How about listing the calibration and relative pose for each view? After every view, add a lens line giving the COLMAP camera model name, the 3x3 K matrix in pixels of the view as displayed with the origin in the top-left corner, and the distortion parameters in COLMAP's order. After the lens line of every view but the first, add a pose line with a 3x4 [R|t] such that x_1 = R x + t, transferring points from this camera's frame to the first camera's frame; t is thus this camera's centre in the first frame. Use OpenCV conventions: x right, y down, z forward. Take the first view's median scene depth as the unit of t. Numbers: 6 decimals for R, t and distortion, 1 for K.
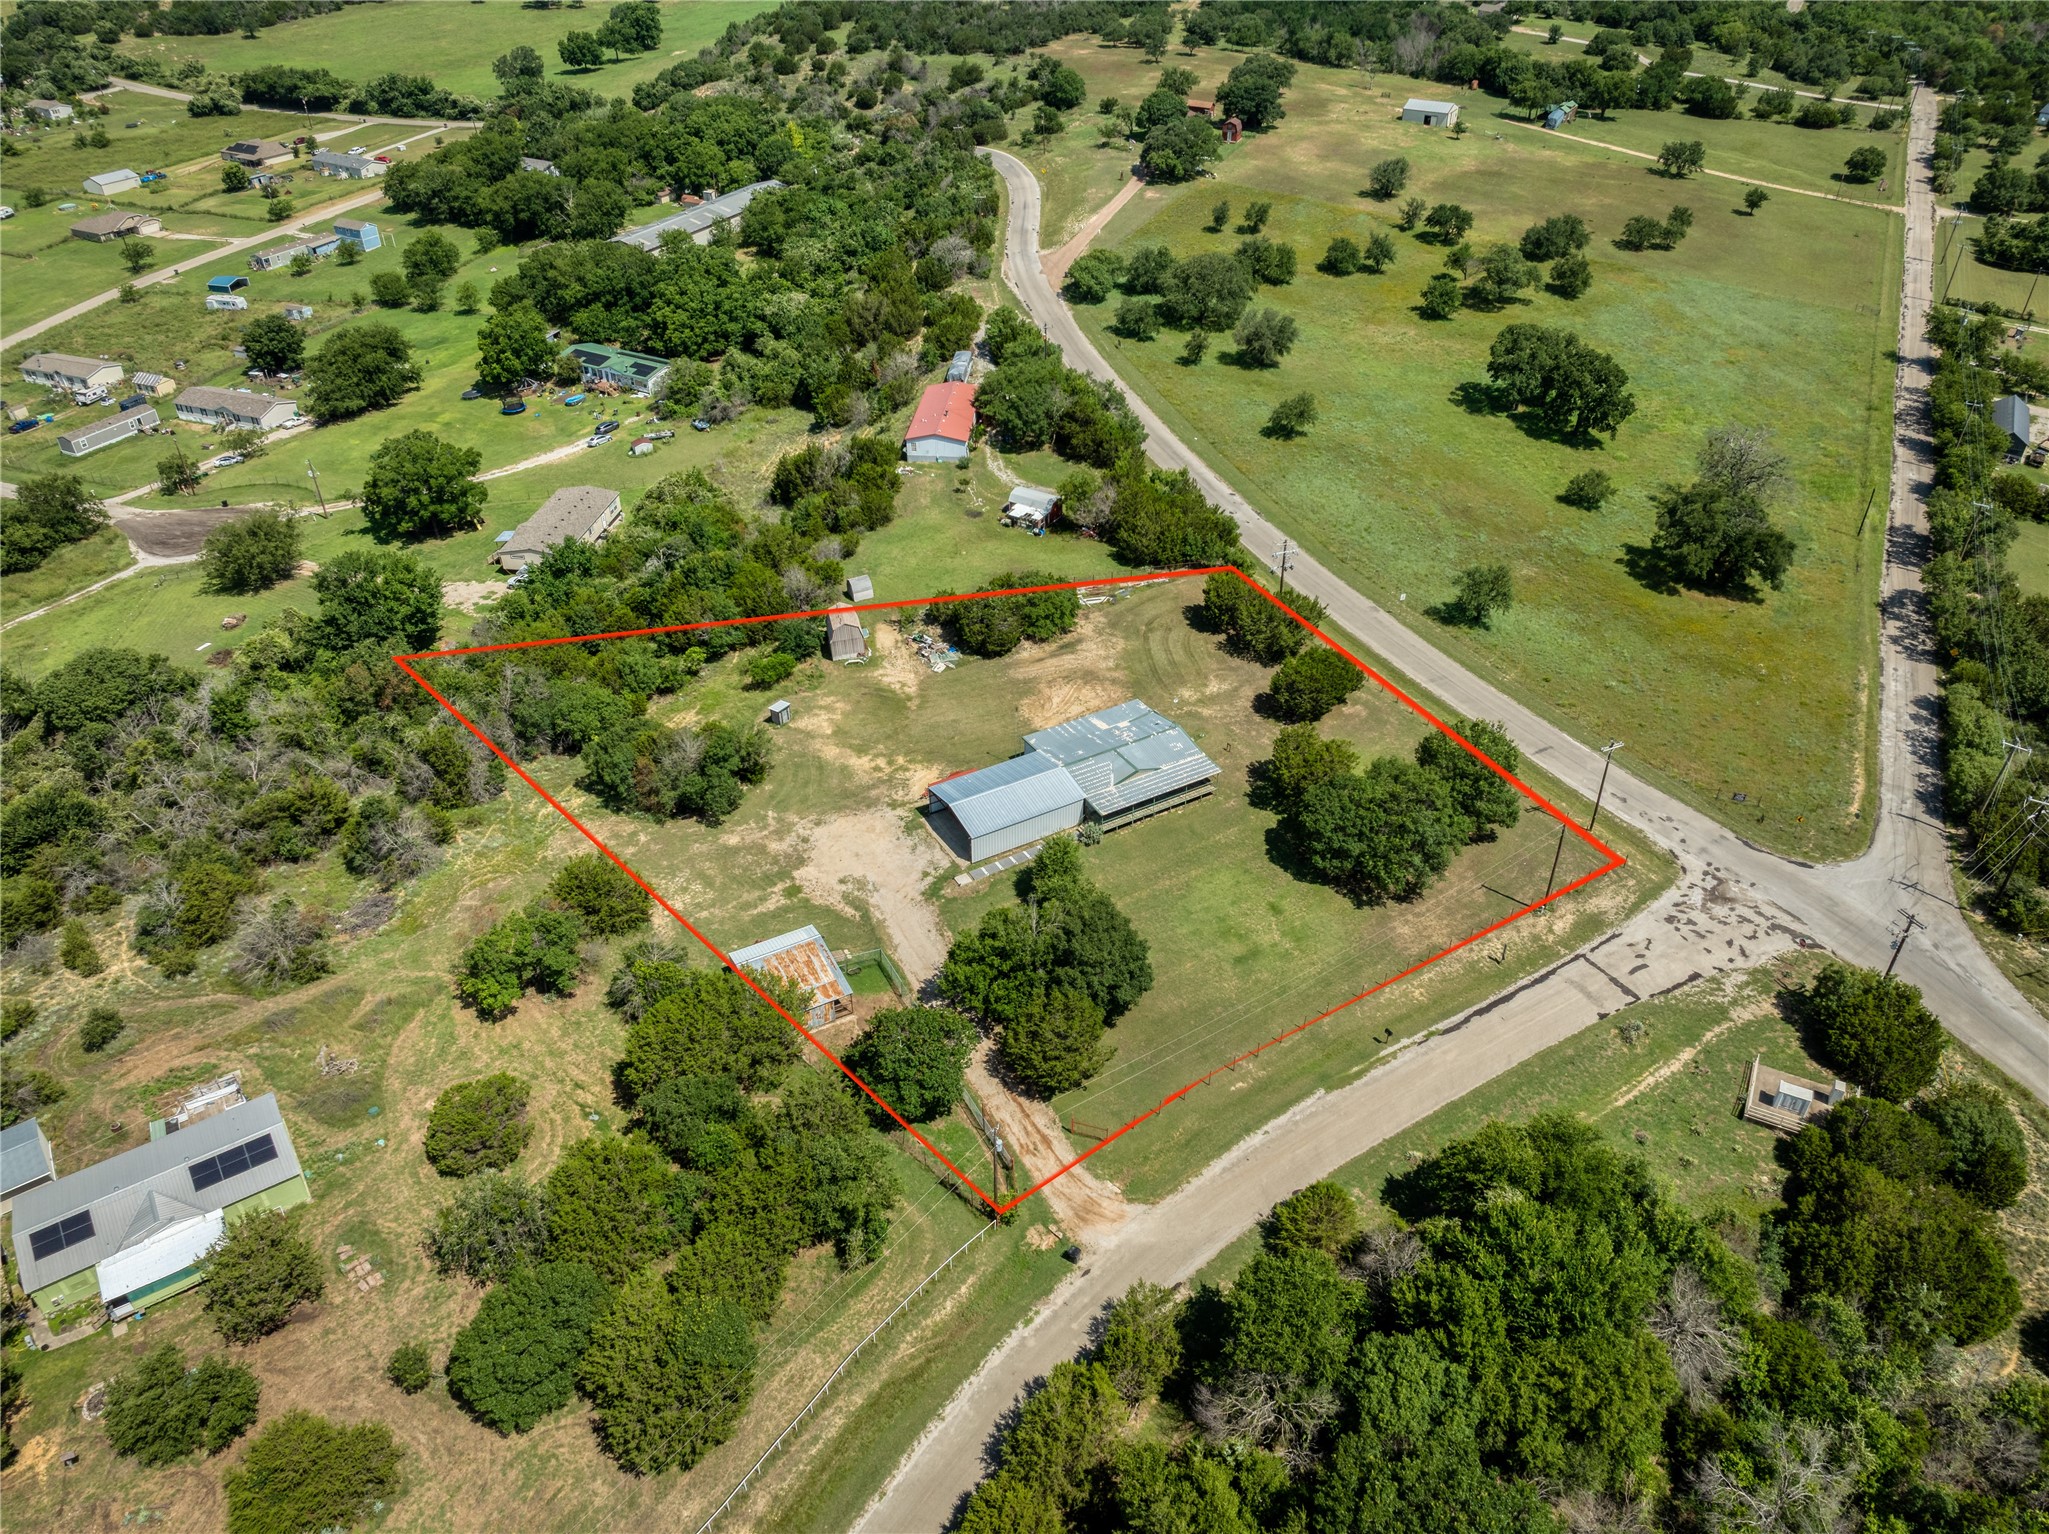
lens RADIAL K [[1437.5, 0, 1024.5], [0, 1437.5, 767.0], [0, 0, 1]] dist [-0.040819, 0.027271]
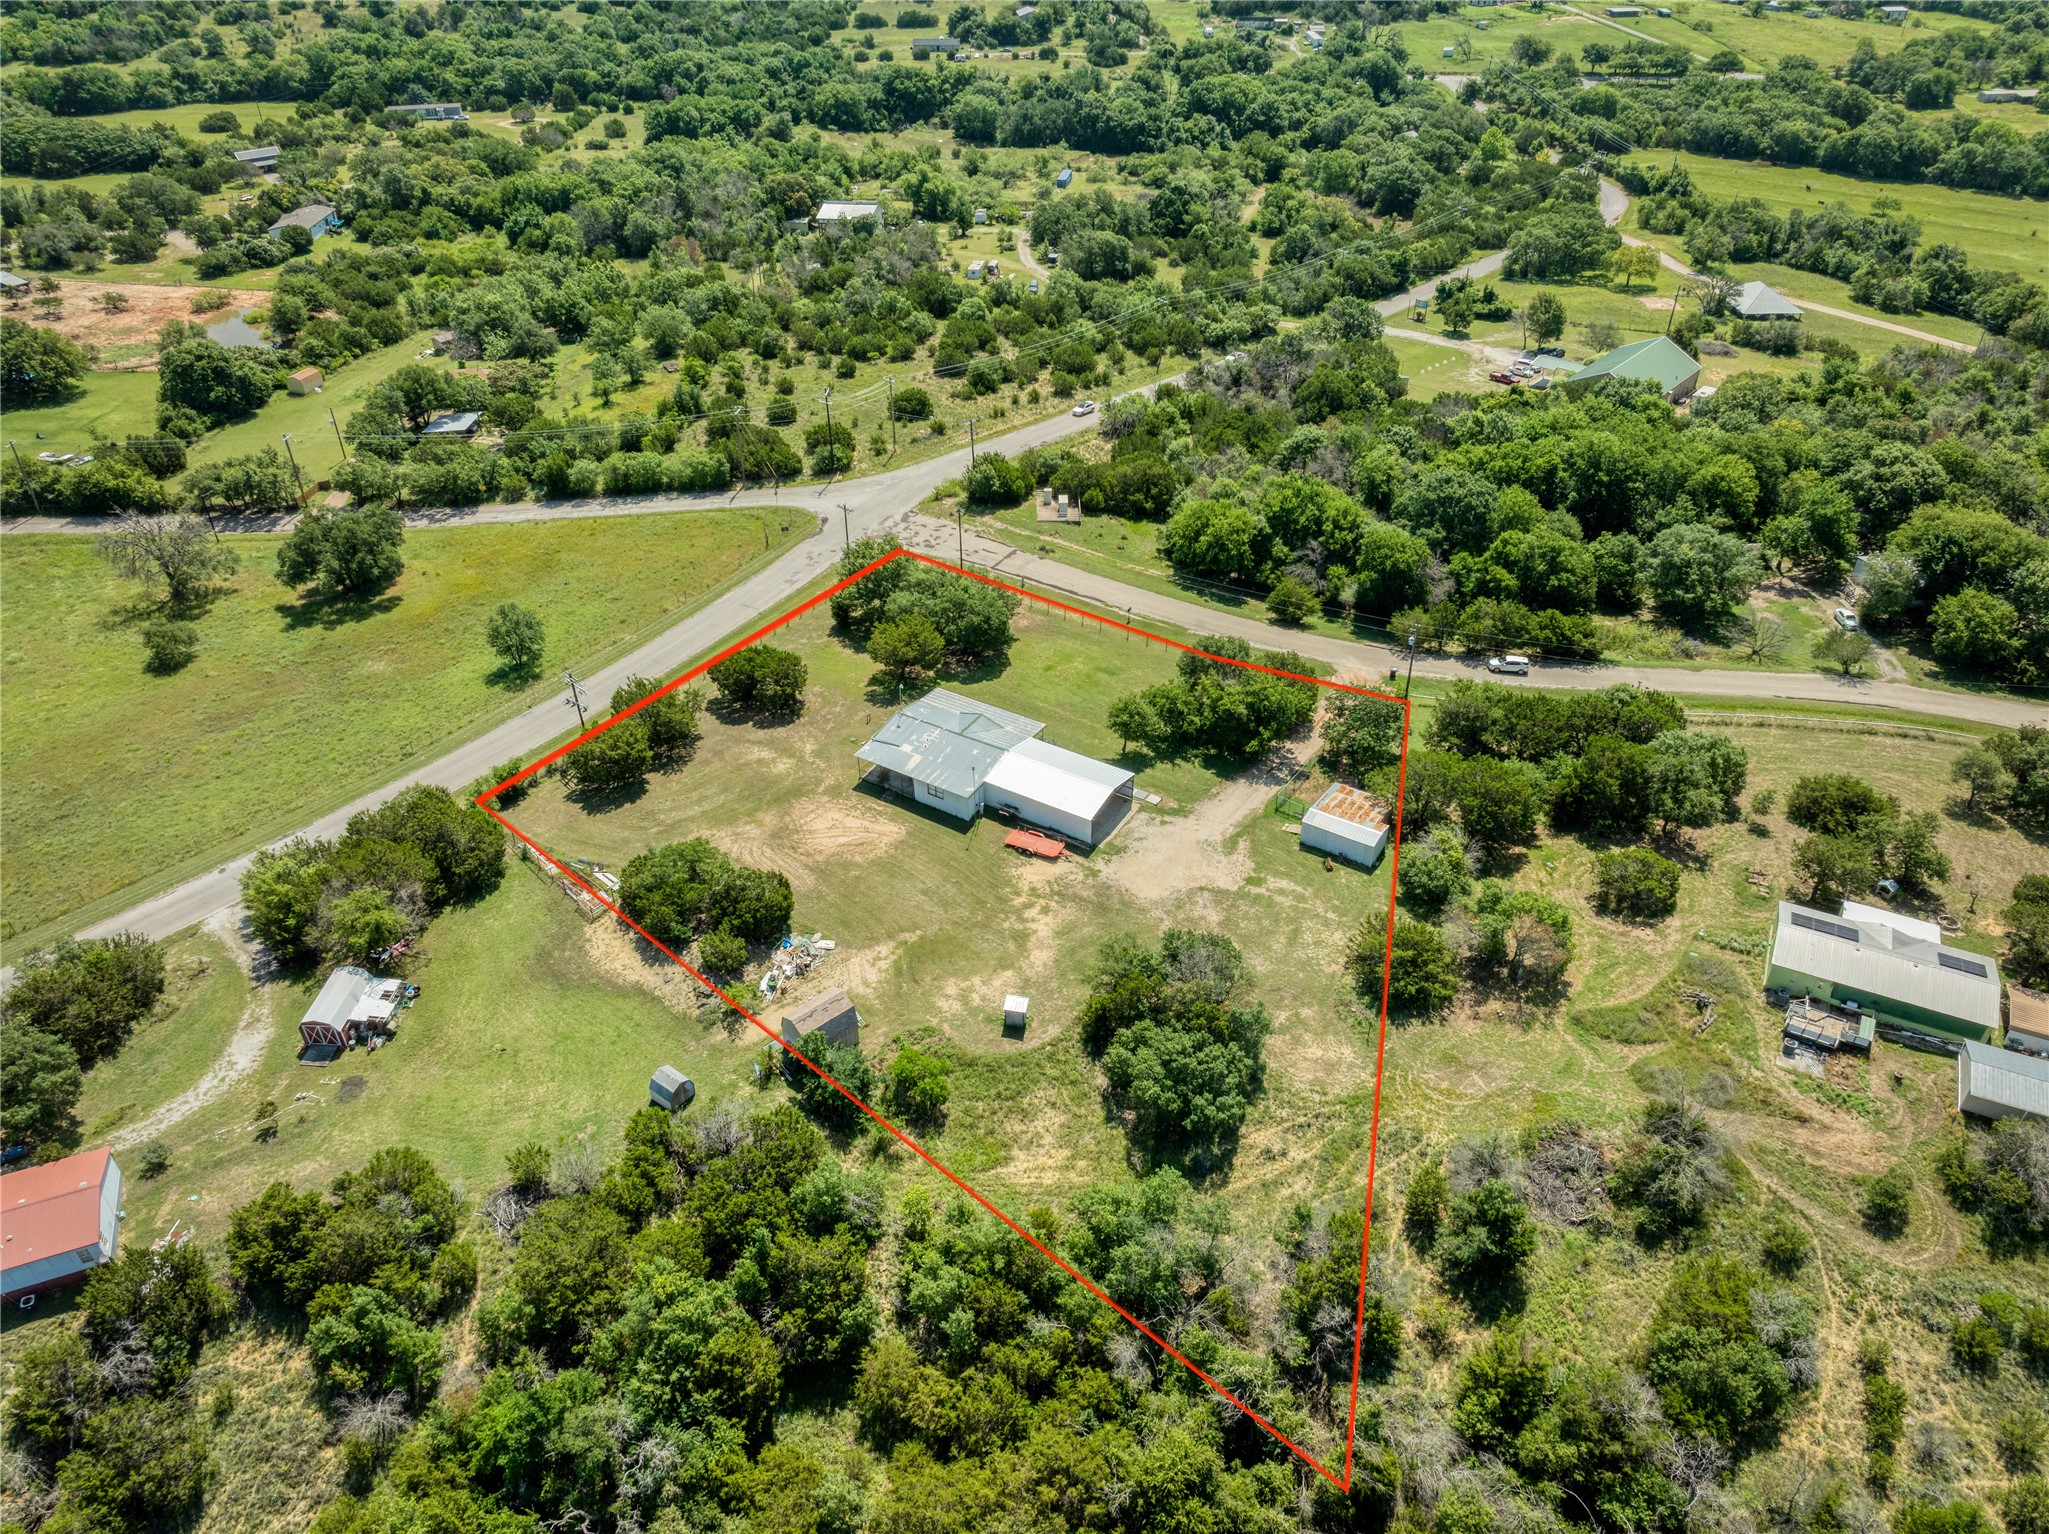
lens RADIAL K [[1437.5, 0, 1024.5], [0, 1437.5, 767.0], [0, 0, 1]] dist [-0.040819, 0.027271]
pose [[-0.470555, -0.511733, 0.718824, -0.735006], [0.519987, 0.497342, 0.694452, -0.709176], [-0.712875, 0.700557, 0.032068, 0.956148]]
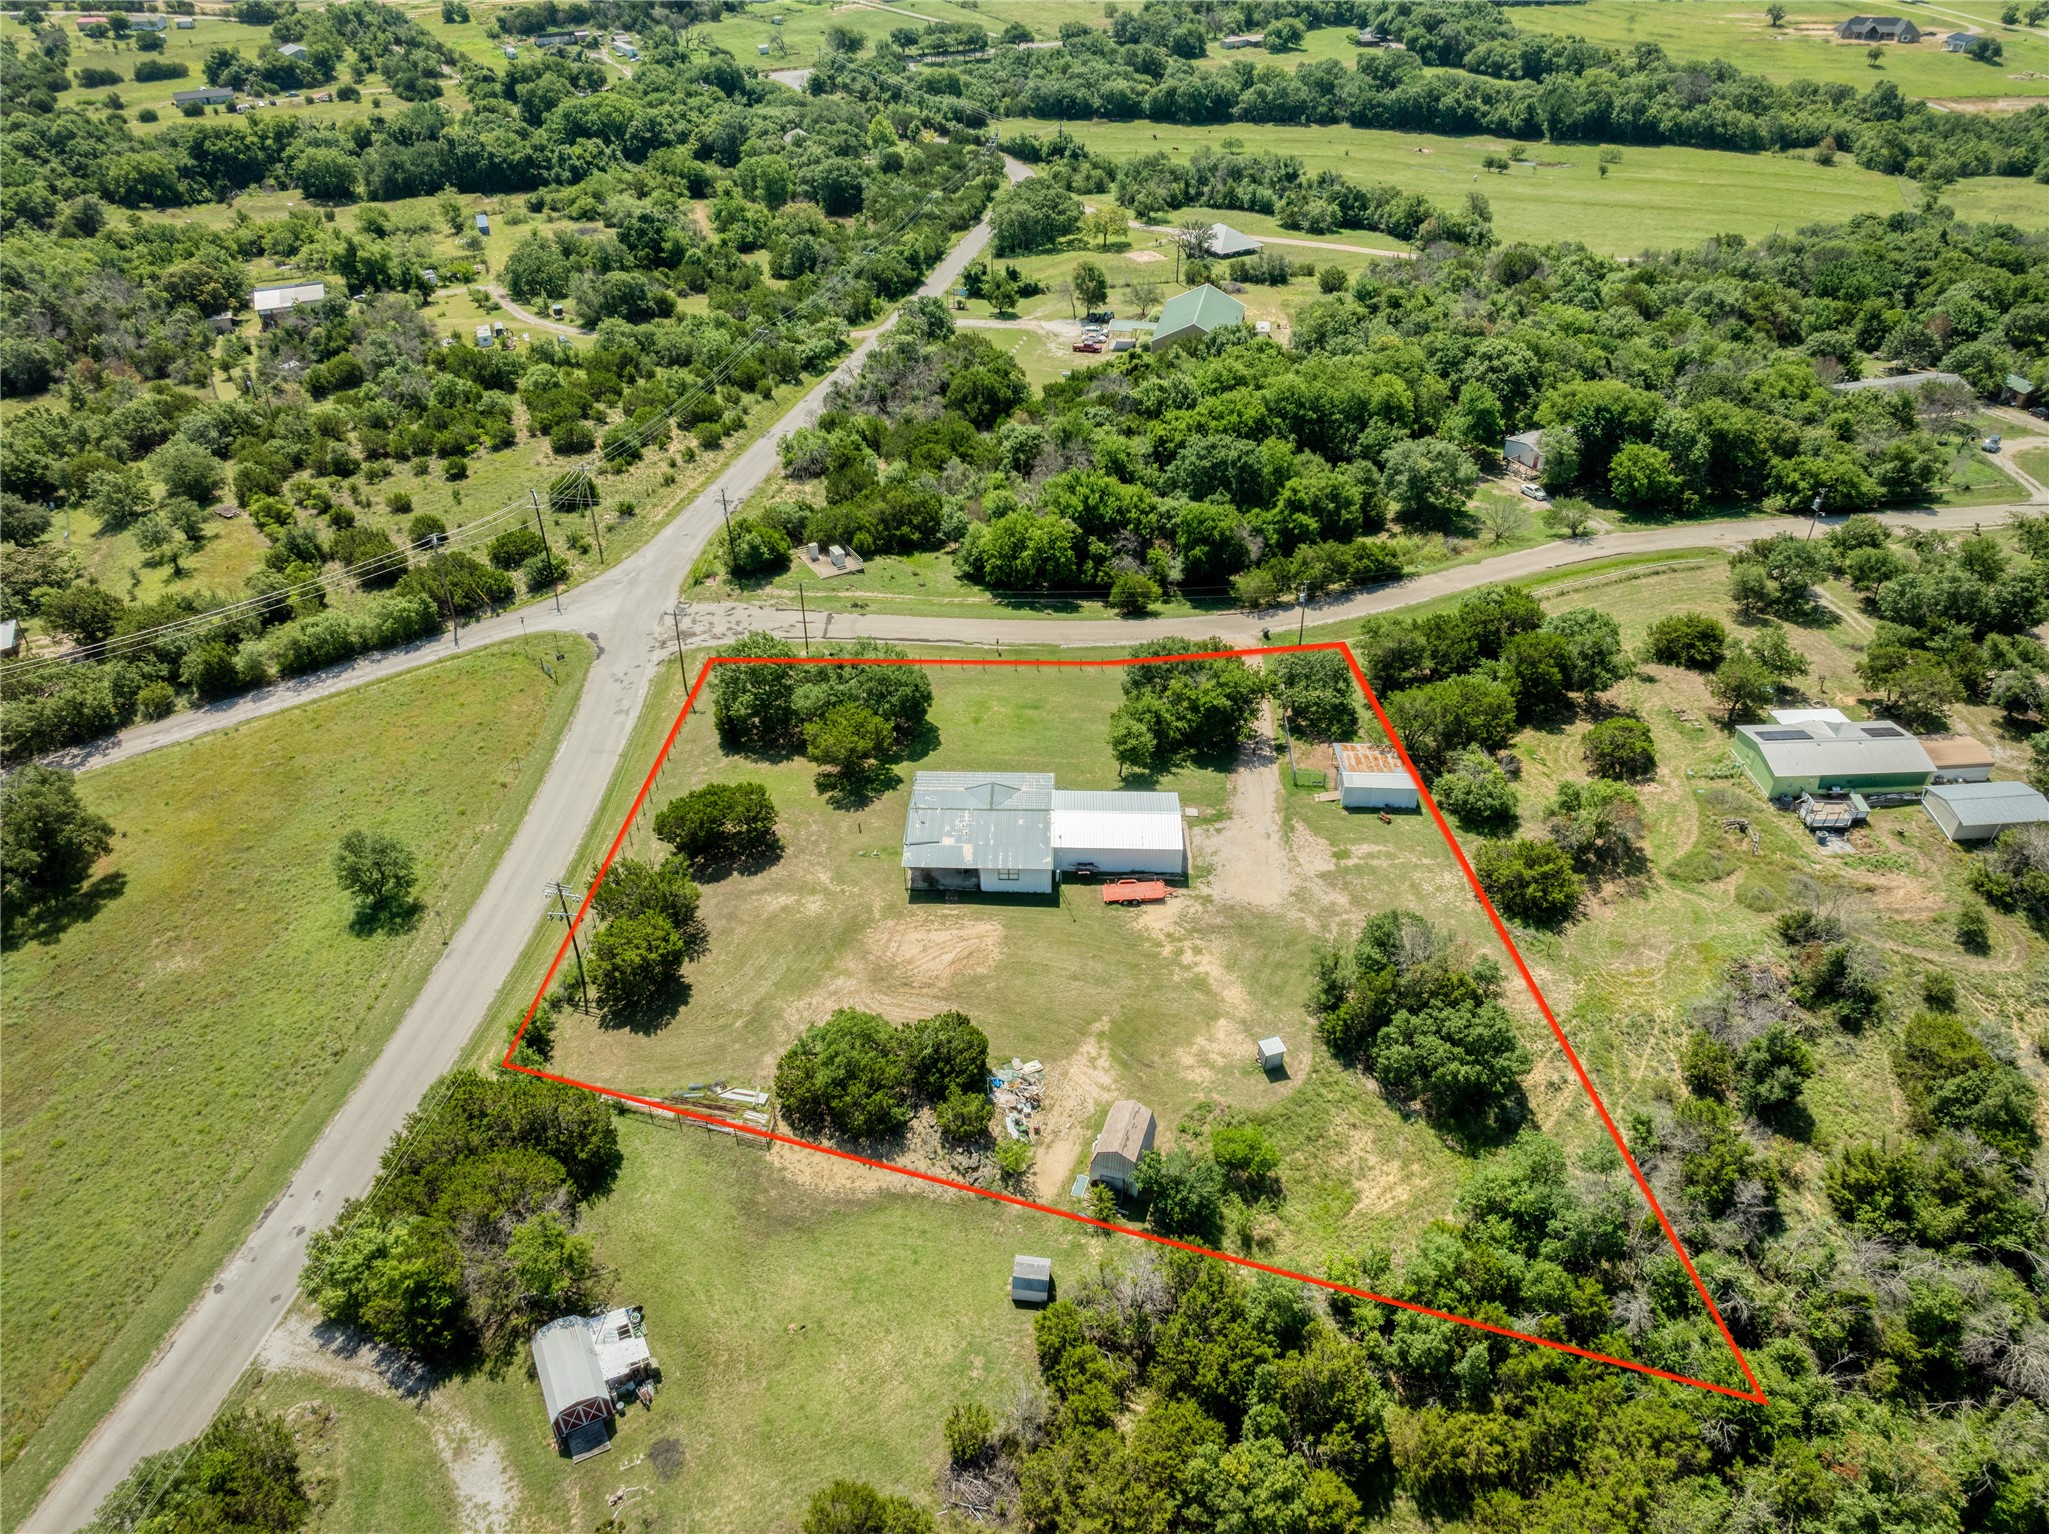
lens RADIAL K [[1437.5, 0, 1024.5], [0, 1437.5, 767.0], [0, 0, 1]] dist [-0.040819, 0.027271]
pose [[-0.849752, -0.305179, 0.429869, -0.373910], [0.311366, 0.367459, 0.876371, -0.882200], [-0.425409, 0.878544, -0.217226, 1.187092]]
